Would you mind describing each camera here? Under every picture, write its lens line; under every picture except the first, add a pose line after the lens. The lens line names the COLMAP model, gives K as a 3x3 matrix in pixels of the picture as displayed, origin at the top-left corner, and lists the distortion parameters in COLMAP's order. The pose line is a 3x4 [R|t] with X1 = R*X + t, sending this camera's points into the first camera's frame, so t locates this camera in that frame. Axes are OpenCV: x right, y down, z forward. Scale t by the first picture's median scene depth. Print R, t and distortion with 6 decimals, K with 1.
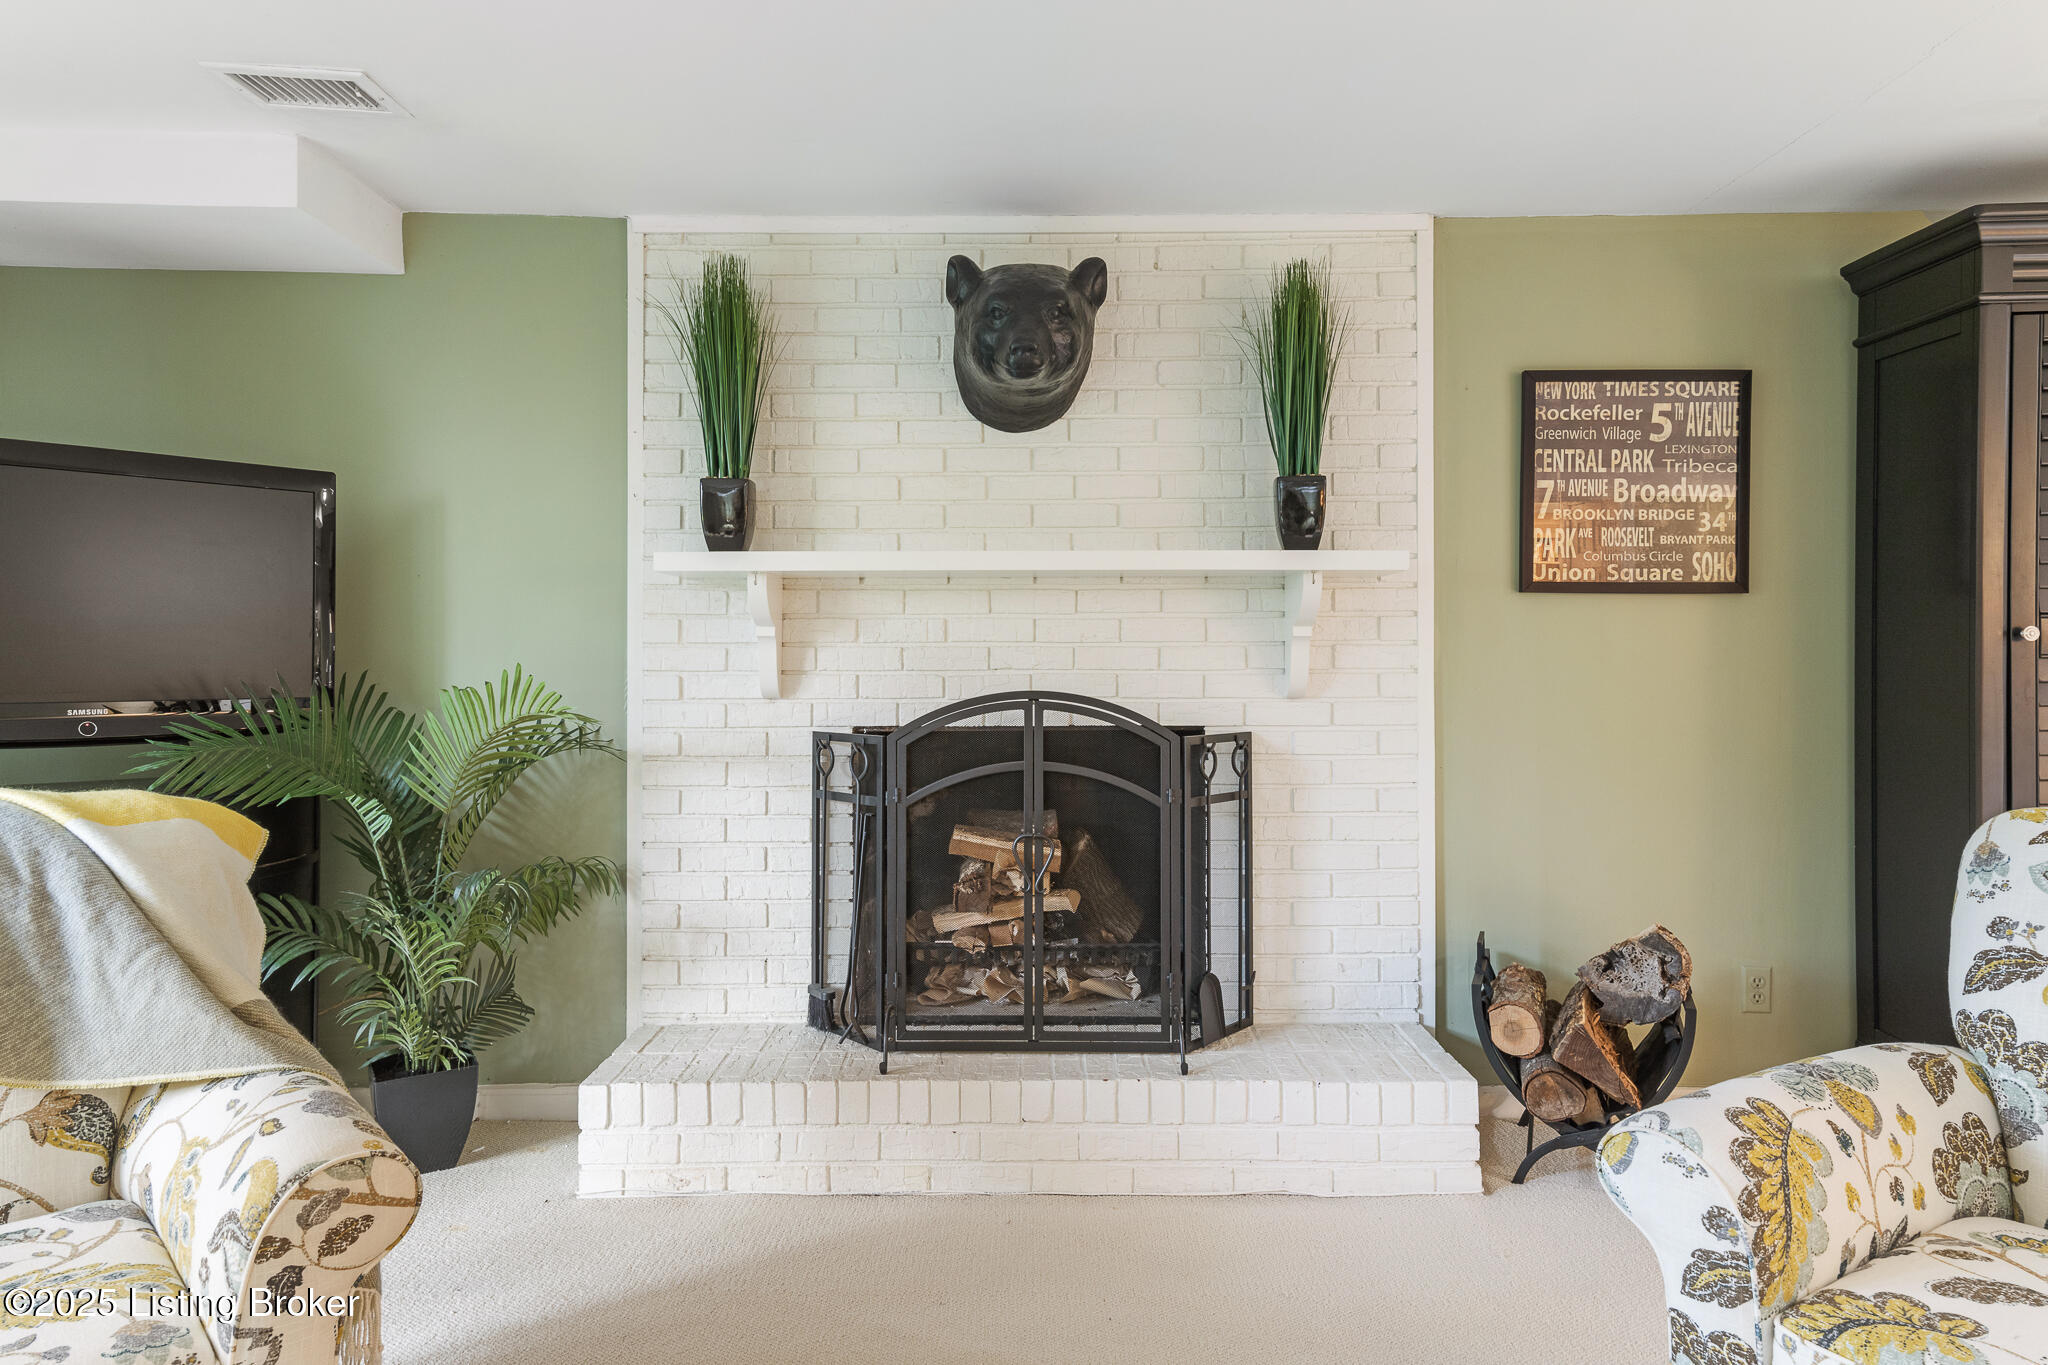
lens RADIAL K [[1347.4, 0, 1024.4], [0, 1347.4, 646.1], [0, 0, 1]] dist [0.075880, 0.002760]
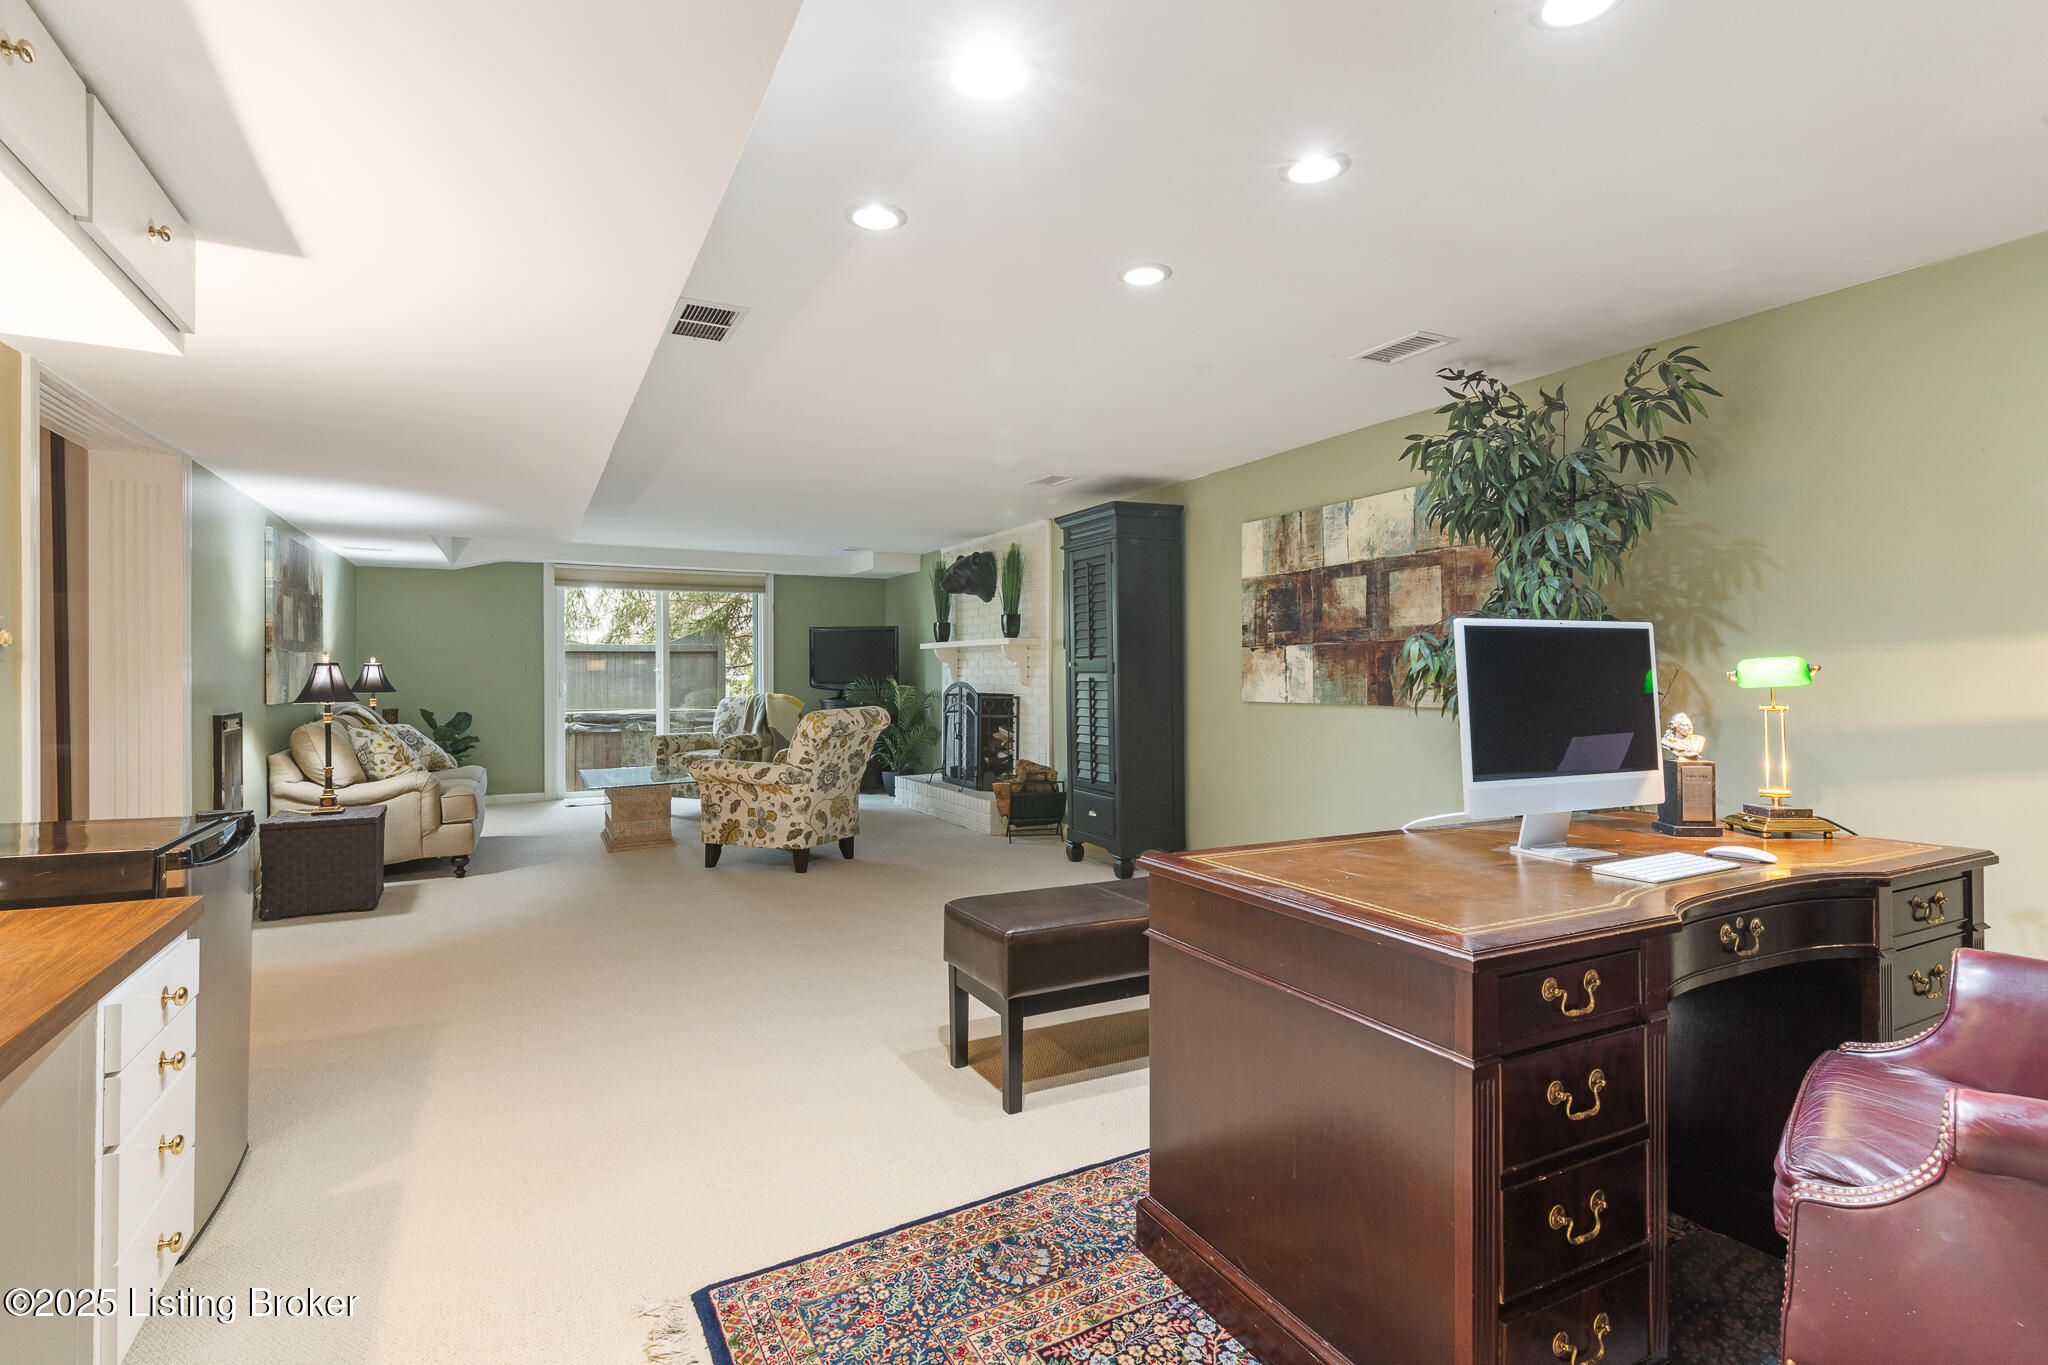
lens RADIAL K [[970.5, 0, 1018.1], [0, 970.5, 675.6], [0, 0, 1]] dist [0.018773, -0.013813]
pose [[0.468741, 0.005757, -0.883317, 2.094994], [0.005115, 0.999944, 0.009231, -0.003541], [0.883321, -0.008845, 0.468686, -0.025580]]
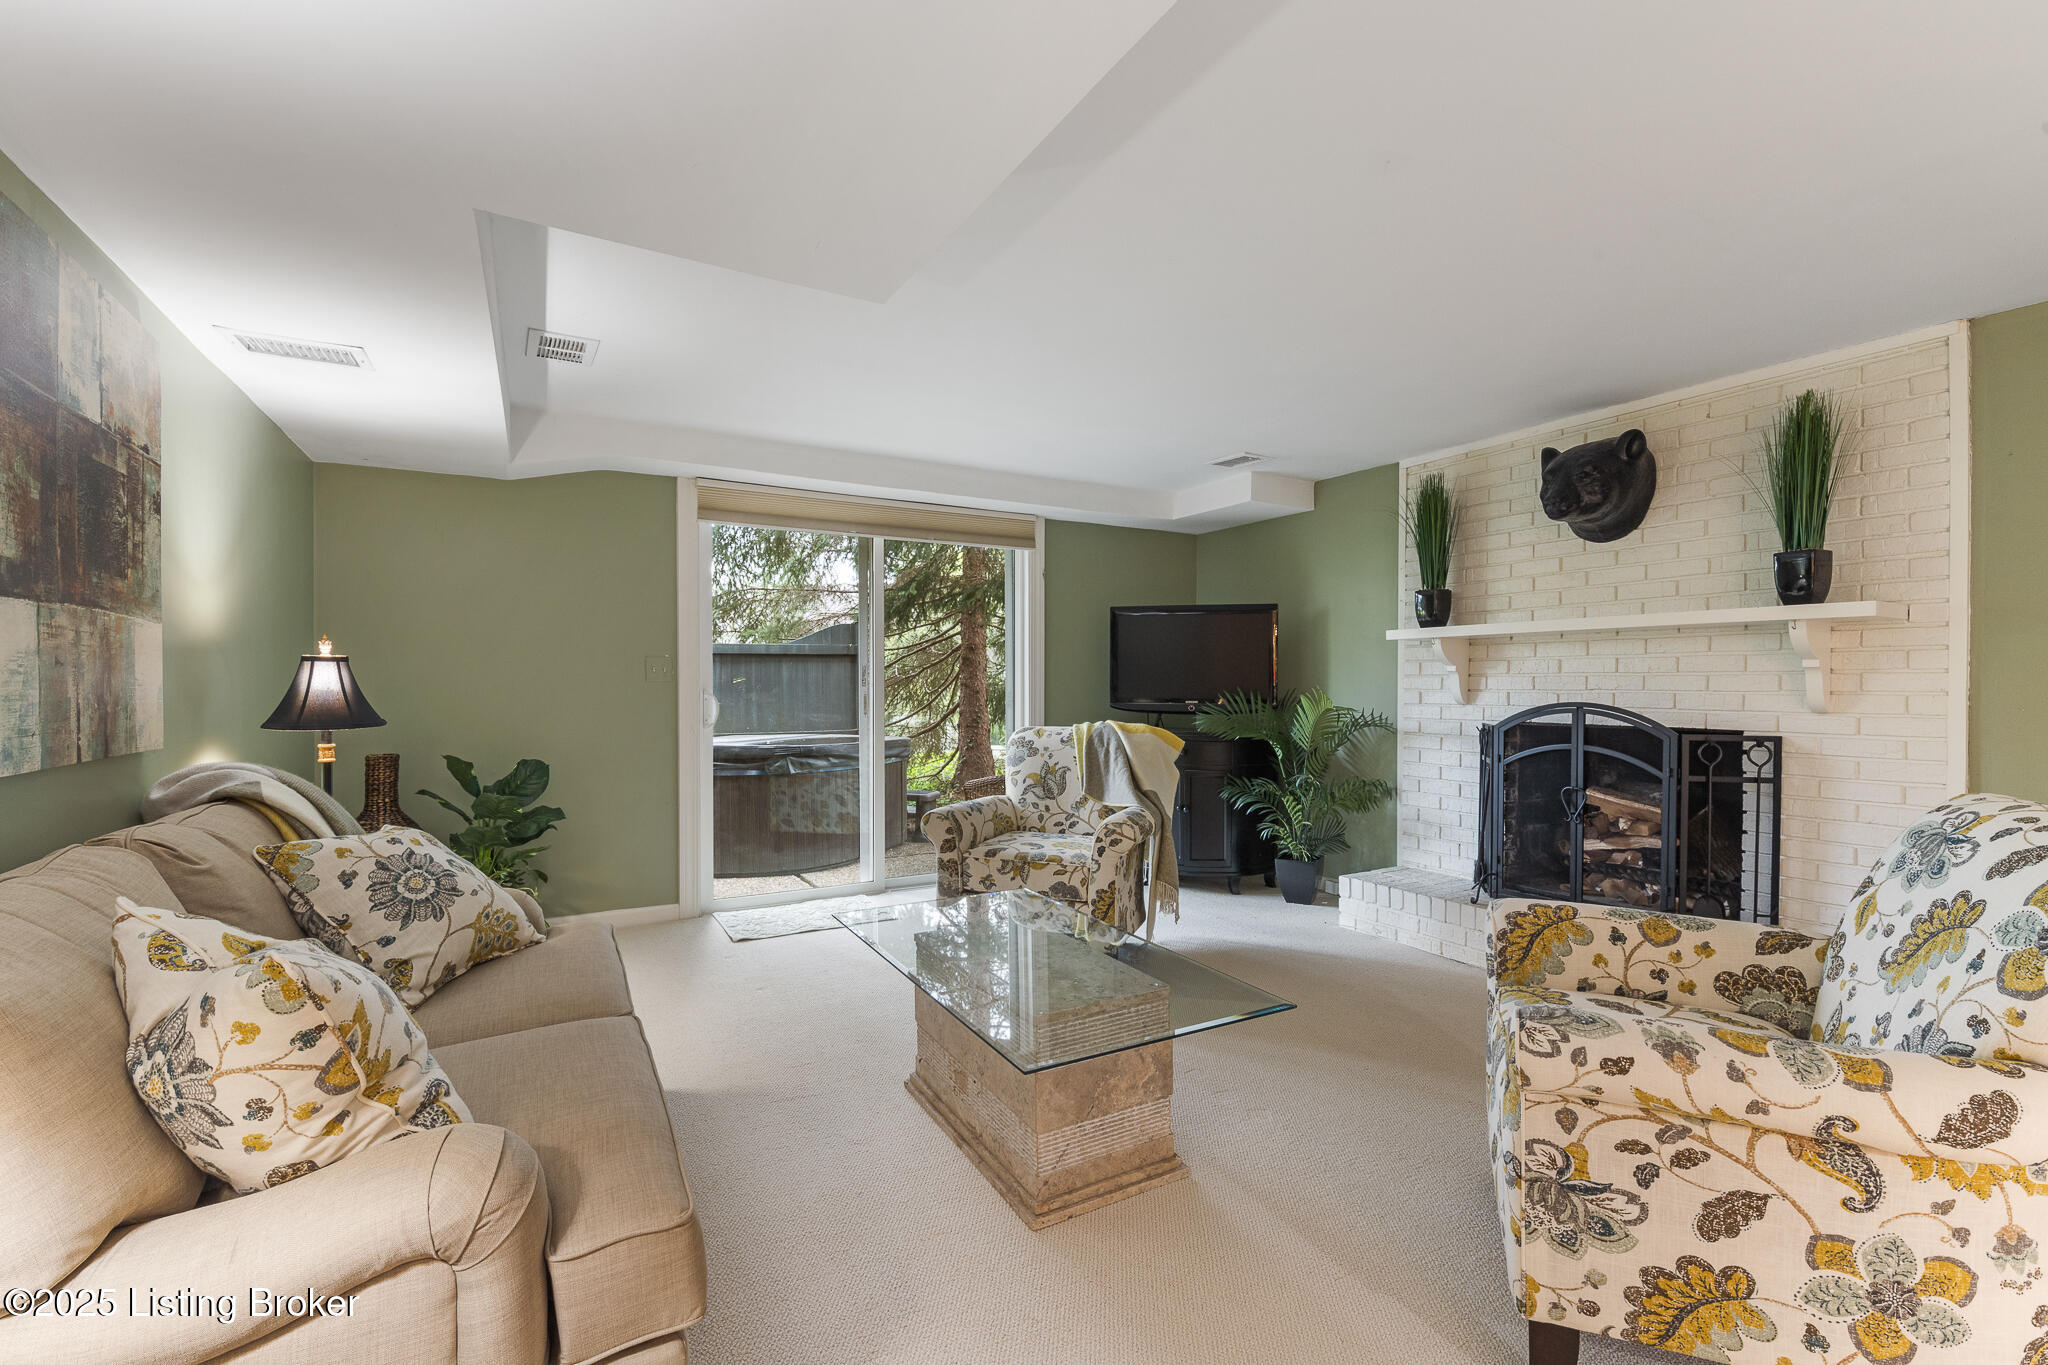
lens RADIAL K [[882.7, 0, 1027.0], [0, 882.7, 699.0], [0, 0, 1]] dist [-0.002694, -0.000393]
pose [[0.497435, 0.016567, -0.867343, 0.565484], [0.002151, 0.999791, 0.020331, 0.005338], [0.867499, -0.011979, 0.497295, -0.119608]]
